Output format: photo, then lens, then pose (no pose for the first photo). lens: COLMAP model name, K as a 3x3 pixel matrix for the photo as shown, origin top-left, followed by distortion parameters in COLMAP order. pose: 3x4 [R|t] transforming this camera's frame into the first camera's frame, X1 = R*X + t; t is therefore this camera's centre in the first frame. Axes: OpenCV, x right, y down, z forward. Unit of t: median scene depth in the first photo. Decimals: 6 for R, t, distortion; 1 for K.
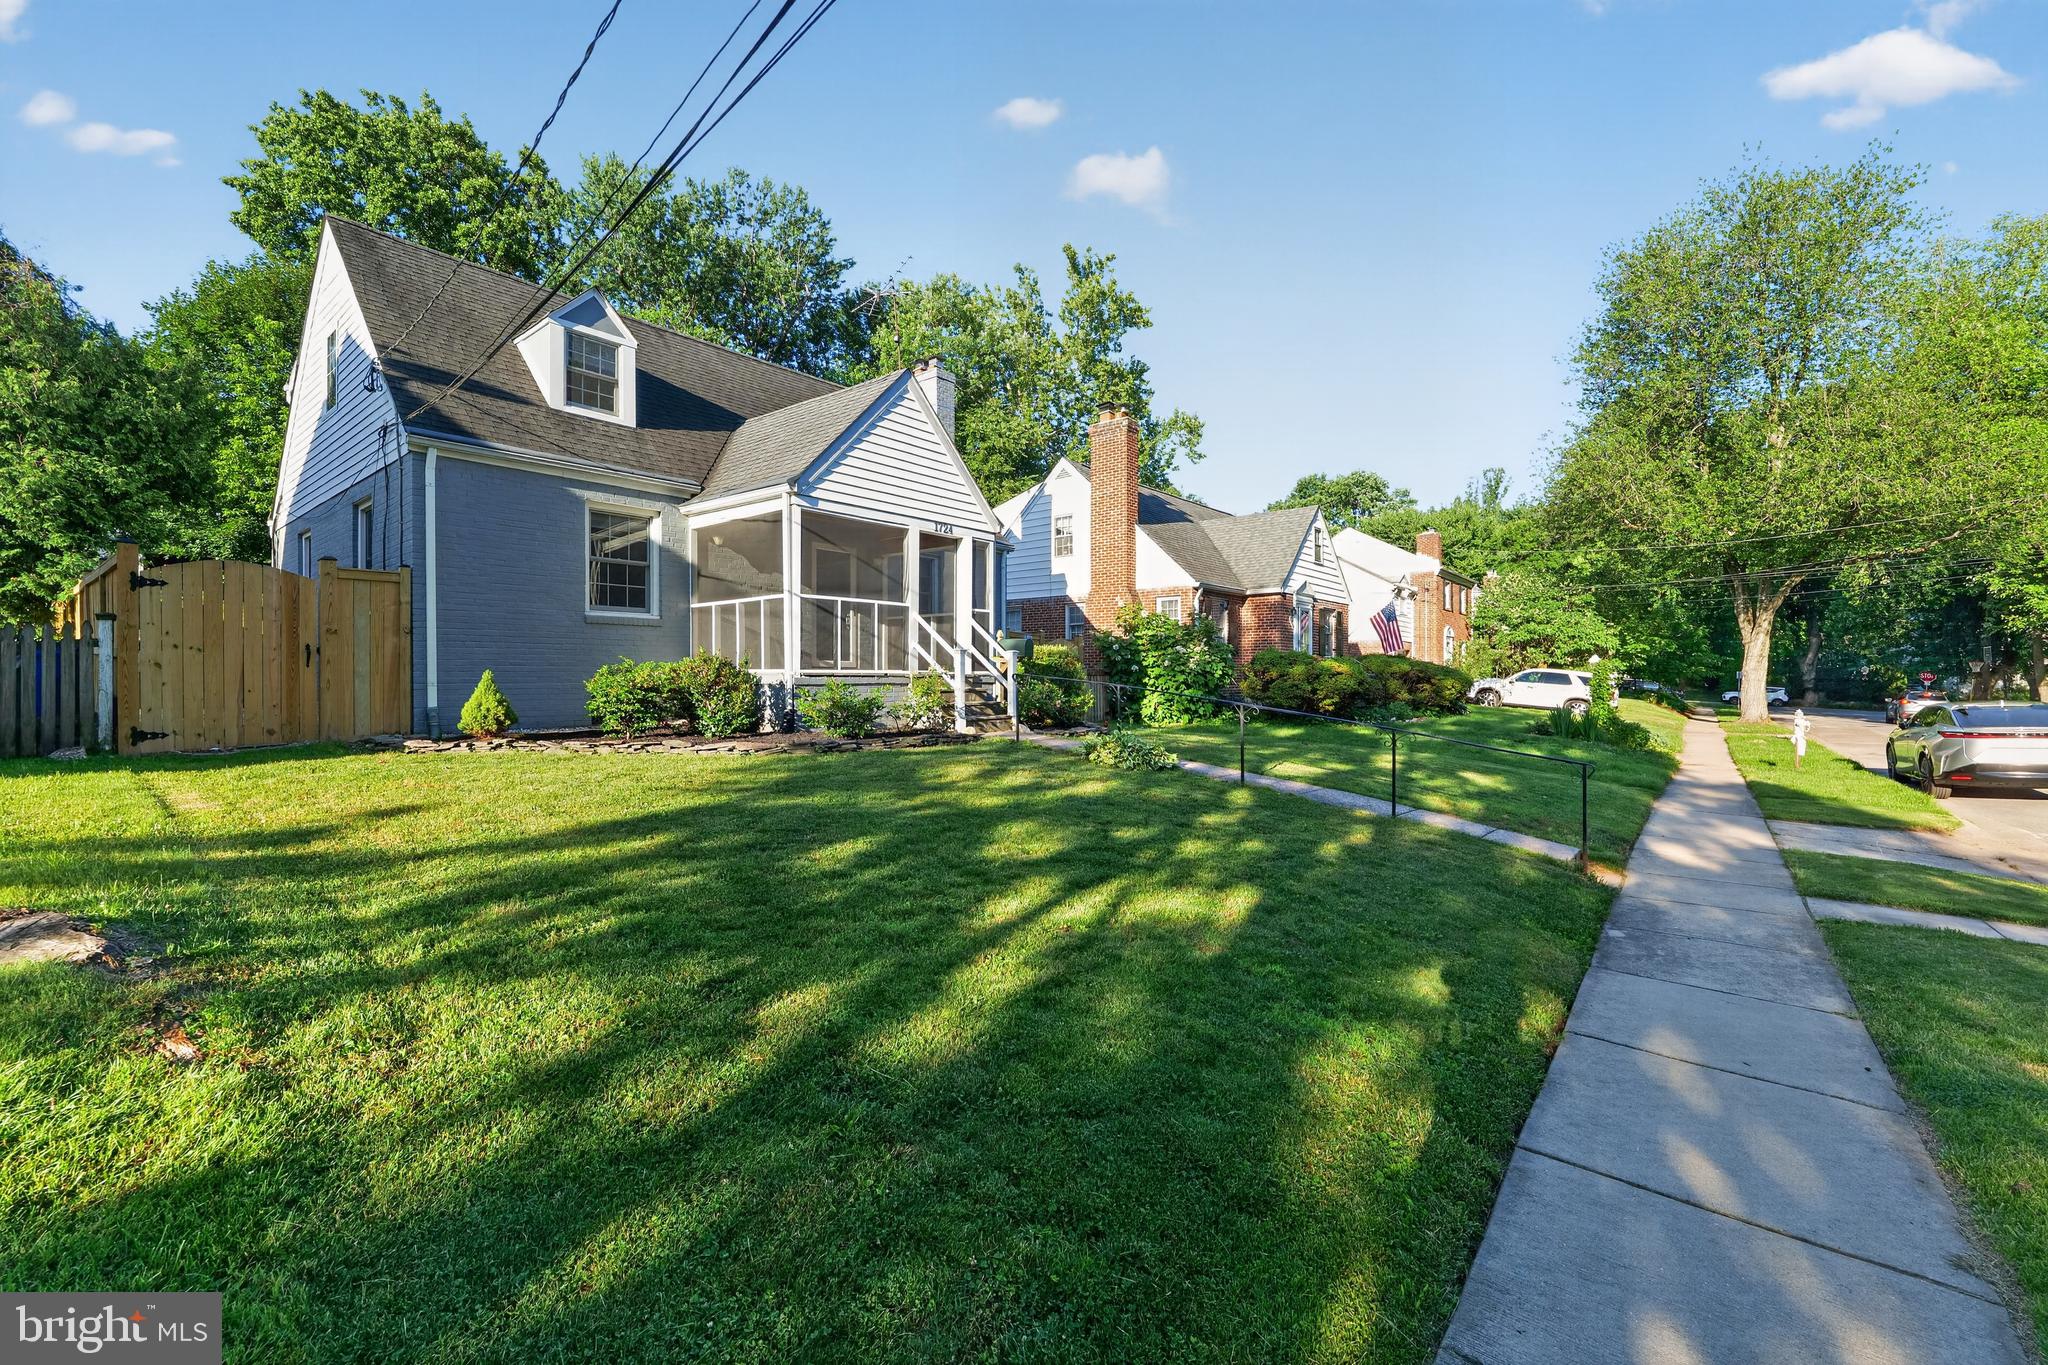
lens RADIAL K [[847.3, 0, 1024.1], [0, 847.3, 678.2], [0, 0, 1]] dist [-0.009839, 0.000387]
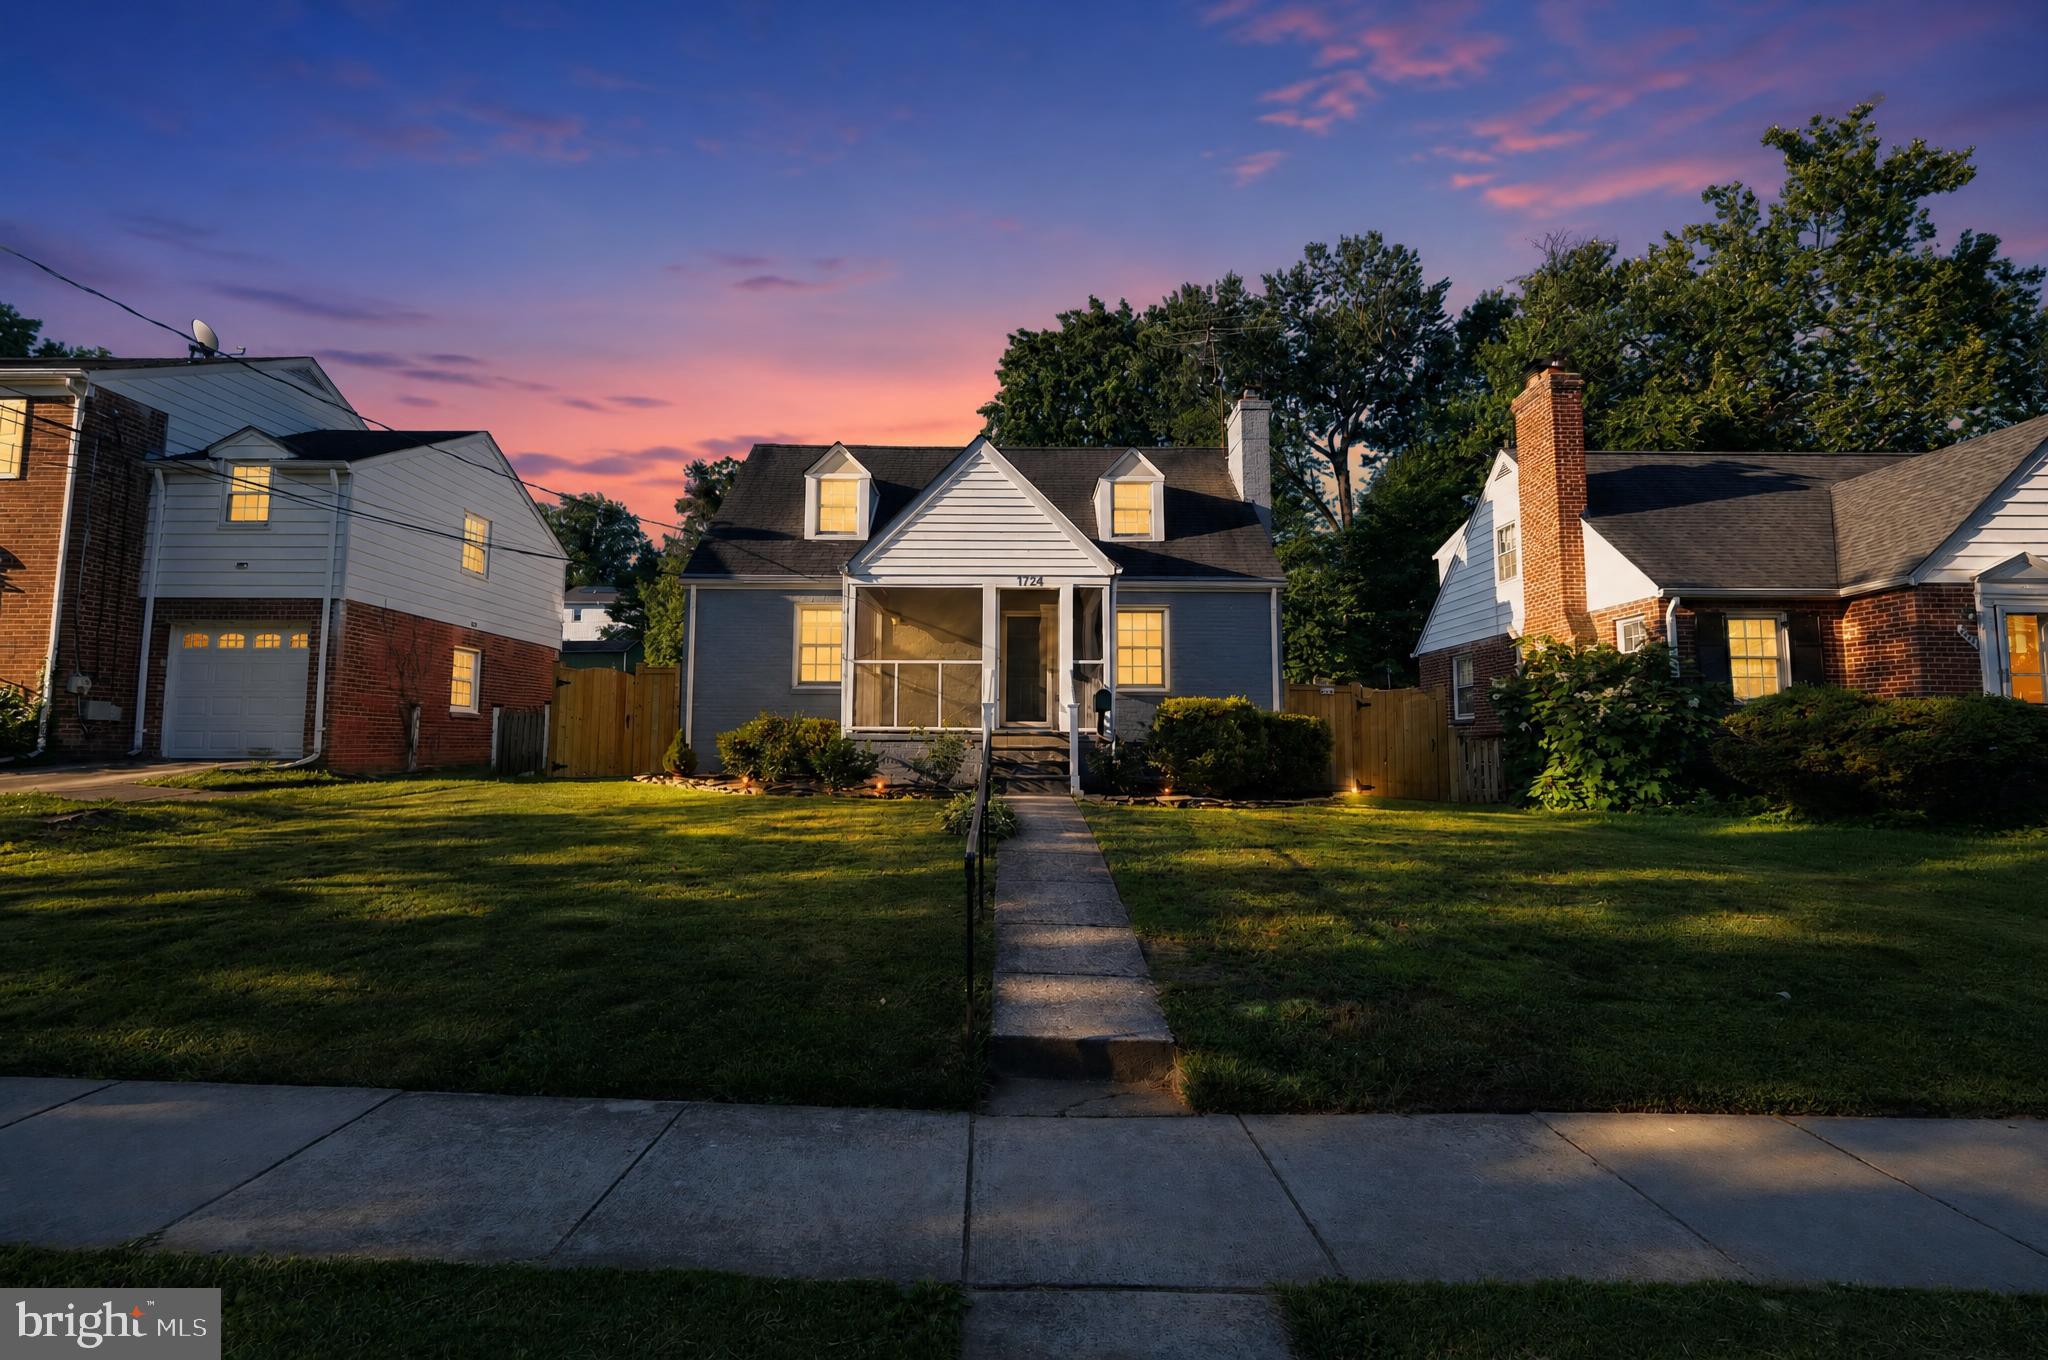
lens RADIAL K [[847.3, 0, 1014.3], [0, 847.3, 679.9], [0, 0, 1]] dist [-0.009839, 0.000387]
pose [[0.630024, -0.060072, -0.774248, 0.187907], [-0.006013, 0.996596, -0.082216, 0.004683], [0.776552, 0.056453, 0.627519, 0.112630]]
